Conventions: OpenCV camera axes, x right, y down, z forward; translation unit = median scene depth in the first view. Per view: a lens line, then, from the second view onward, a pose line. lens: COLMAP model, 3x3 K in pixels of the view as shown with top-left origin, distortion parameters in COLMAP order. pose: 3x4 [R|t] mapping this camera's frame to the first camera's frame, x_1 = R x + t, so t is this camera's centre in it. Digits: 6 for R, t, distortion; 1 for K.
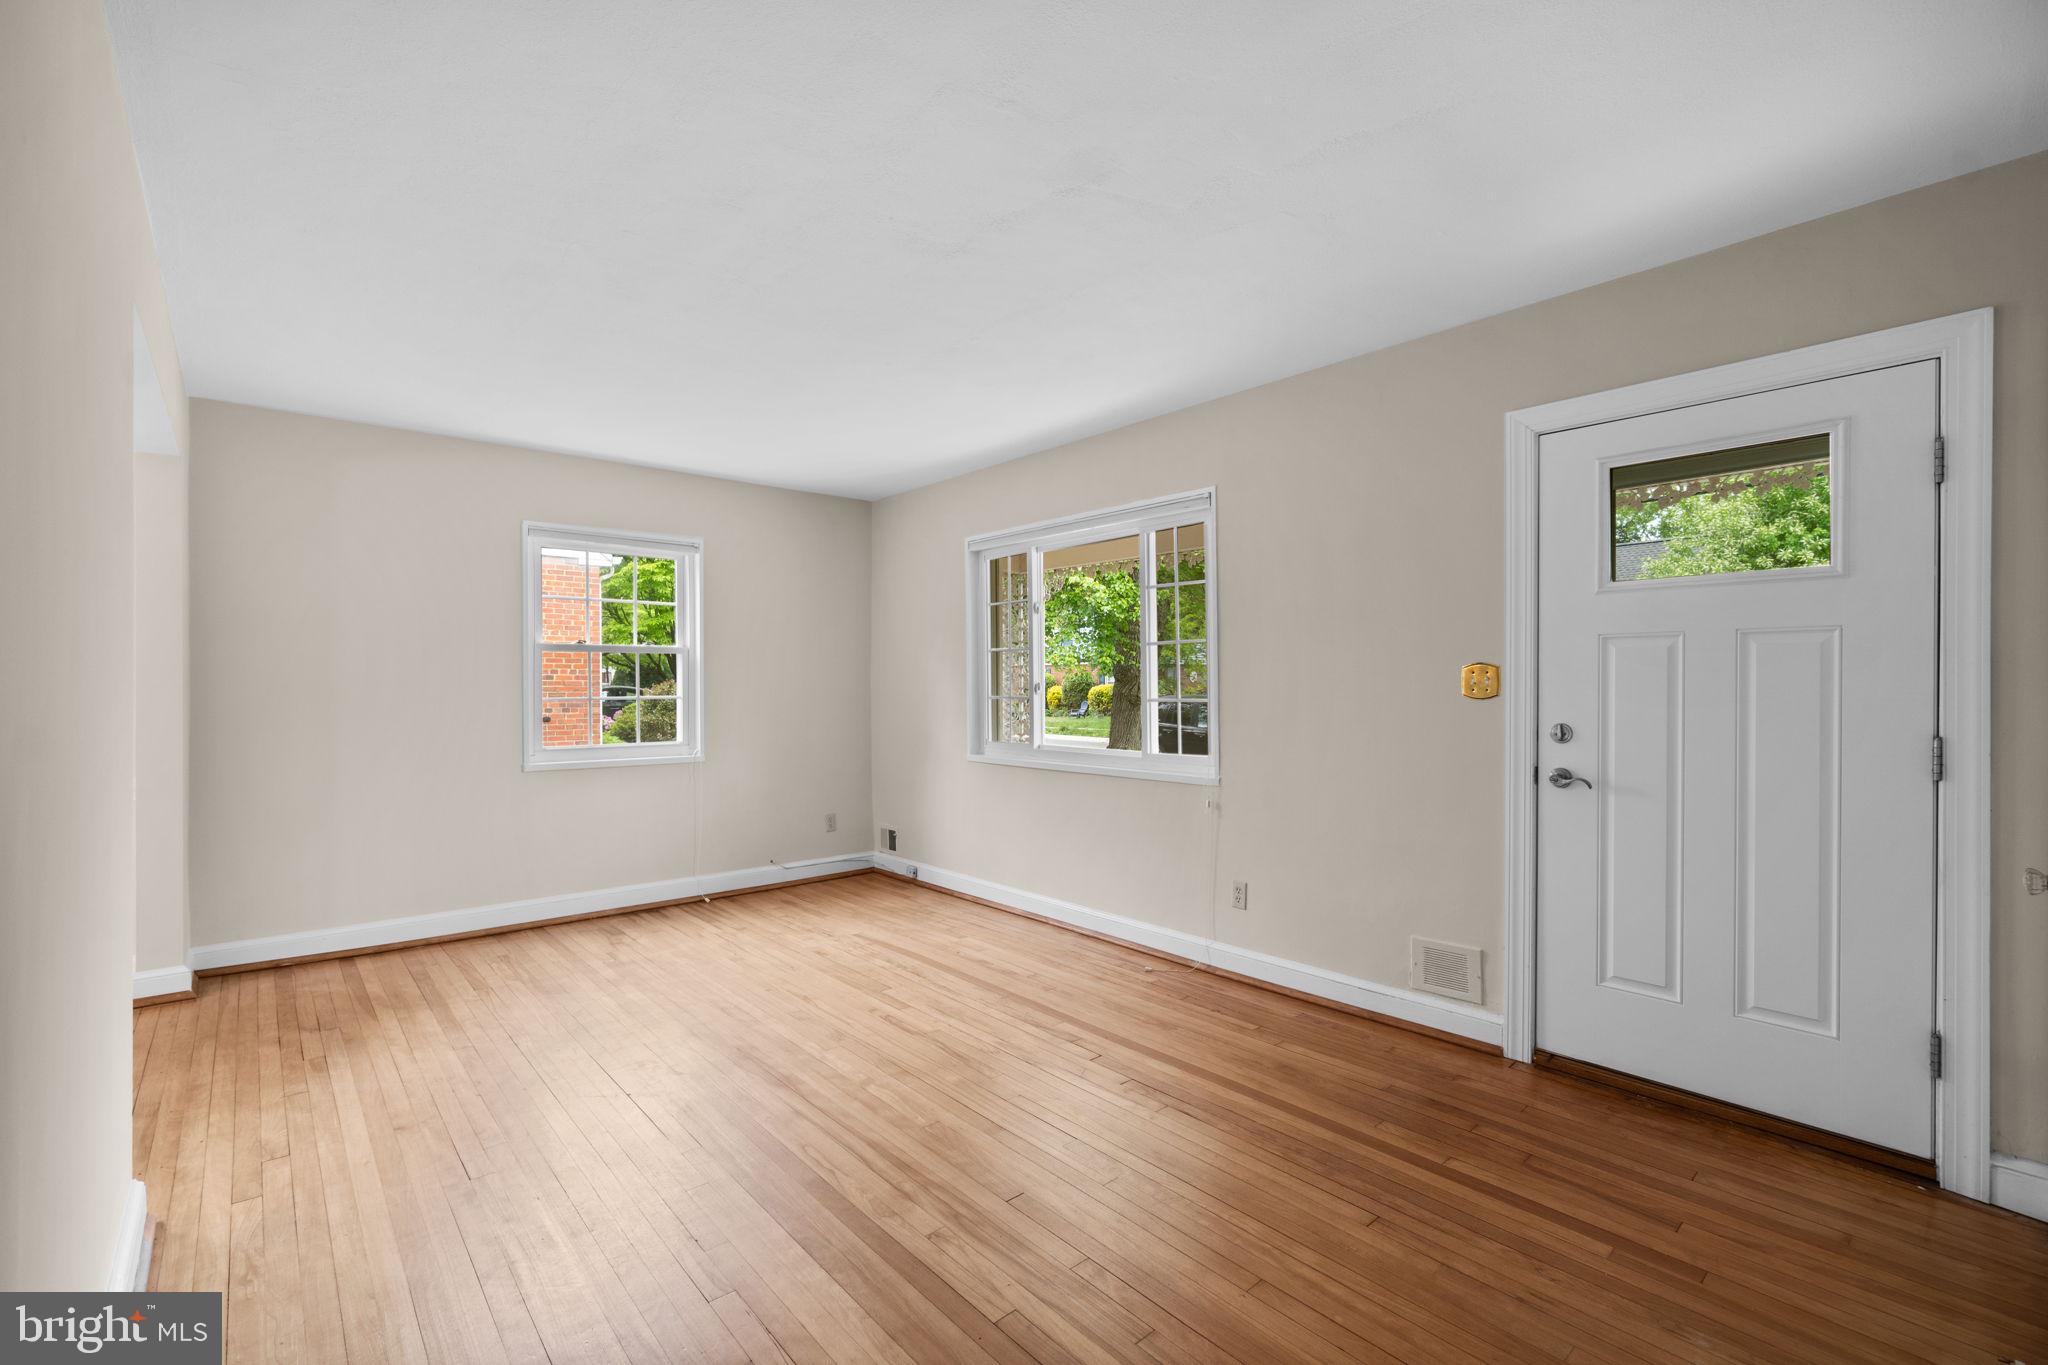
lens RADIAL K [[884.0, 0, 1011.0], [0, 884.0, 684.9], [0, 0, 1]] dist [-0.015790, 0.000517]
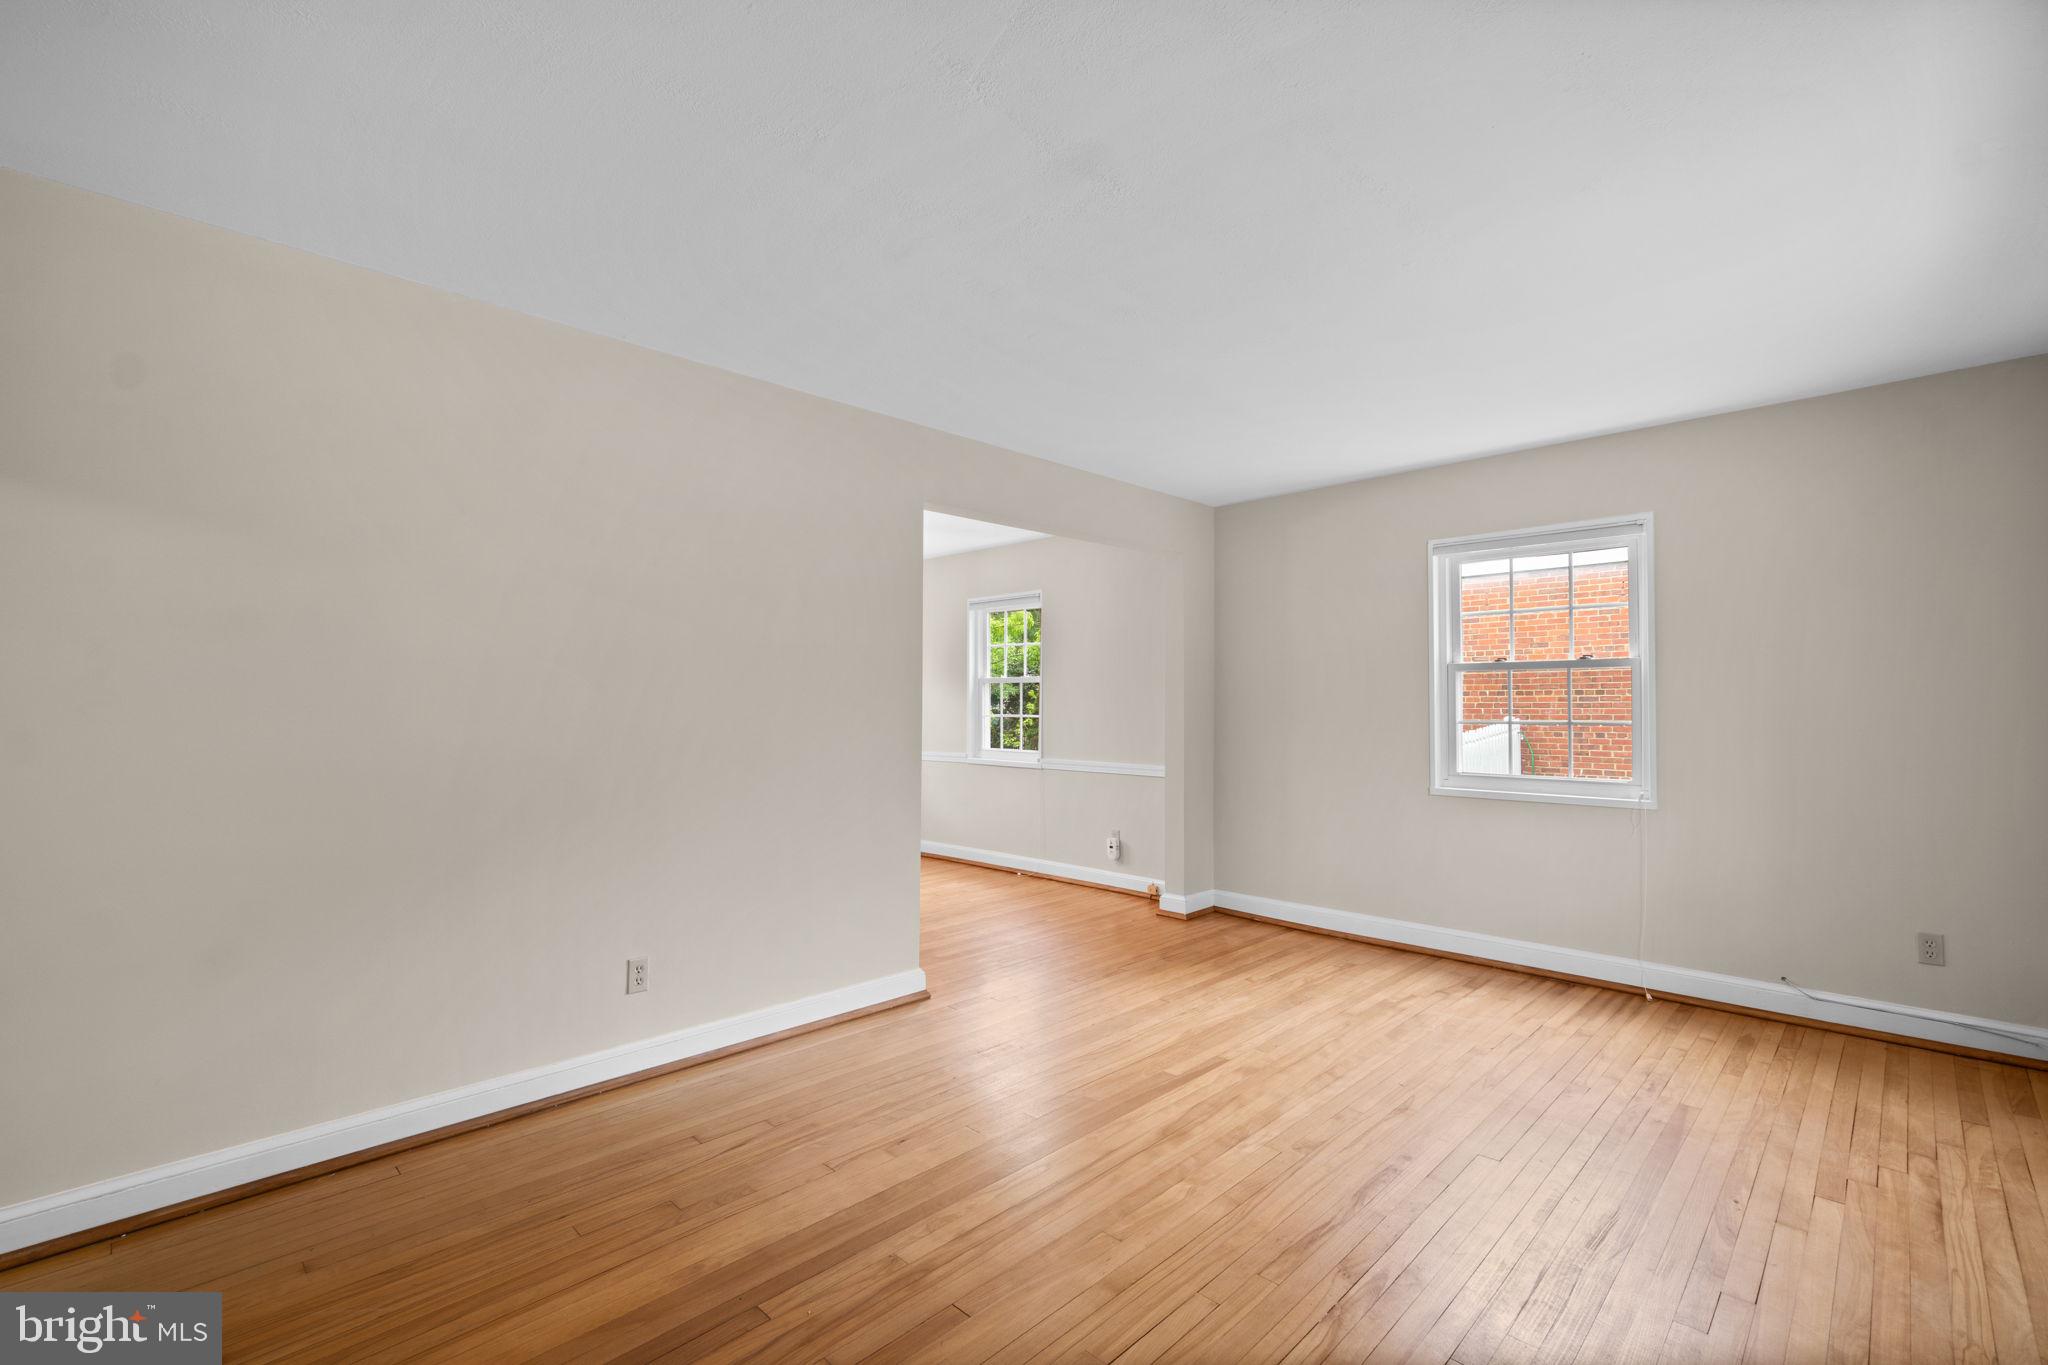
lens RADIAL K [[884.0, 0, 1011.0], [0, 884.0, 684.9], [0, 0, 1]] dist [-0.015790, 0.000517]
pose [[0.064602, -0.022197, -0.997664, 0.492265], [-0.000948, 0.999751, -0.022304, -0.002889], [0.997911, 0.002387, 0.064565, 0.562004]]
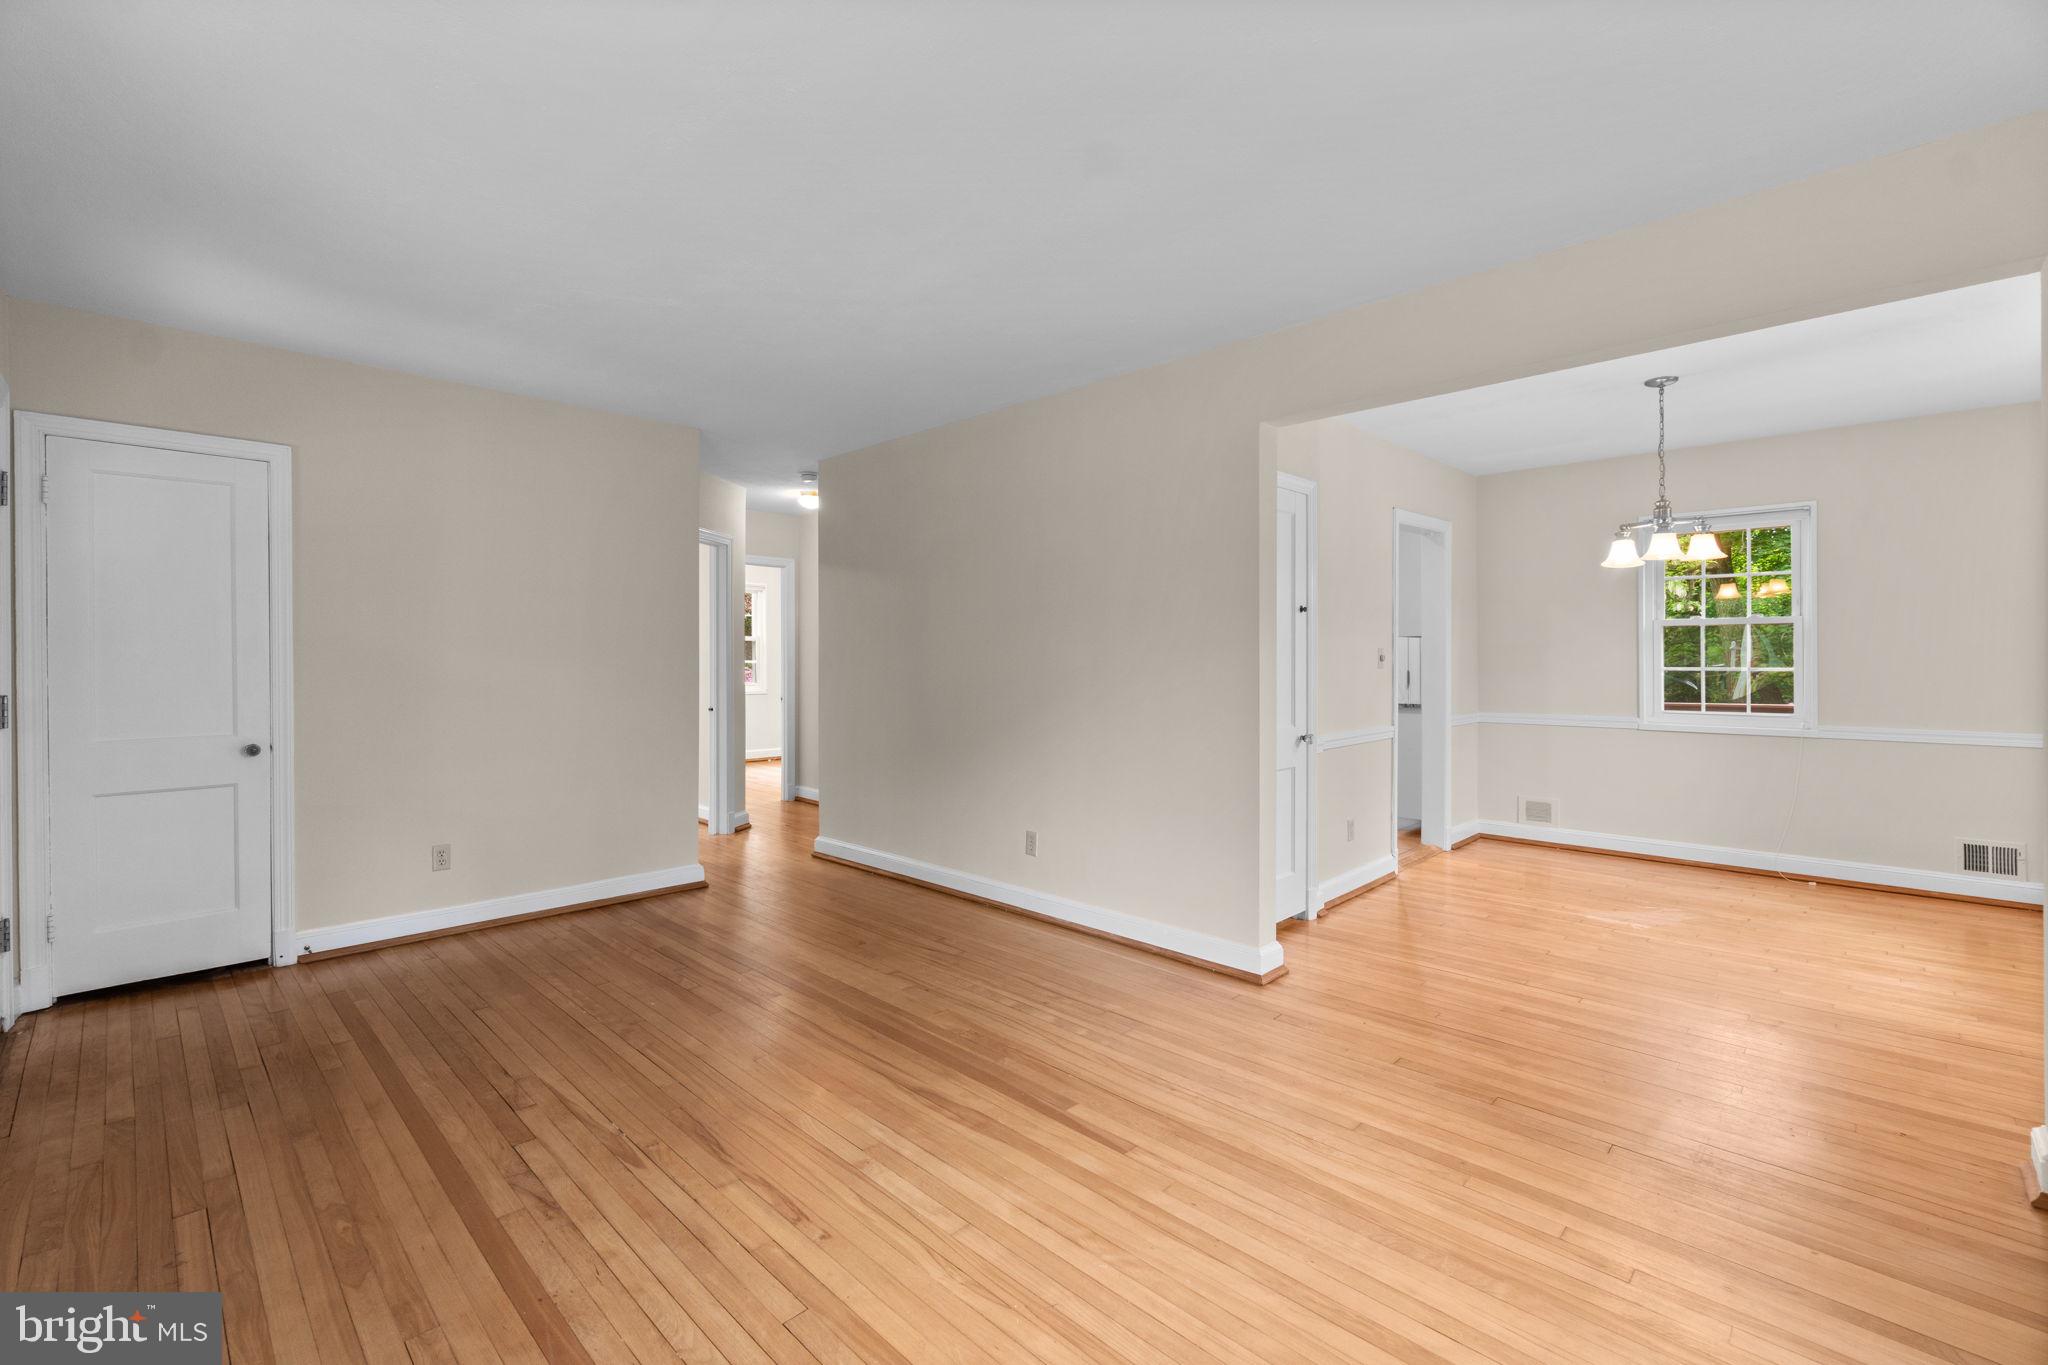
lens RADIAL K [[888.4, 0, 1011.3], [0, 888.4, 652.7], [0, 0, 1]] dist [-0.002712, -0.000525]
pose [[-0.997338, 0.001074, -0.072913, -0.211130], [0.001301, 0.999994, -0.003075, 0.000718], [0.072909, -0.003162, -0.997334, 1.403602]]
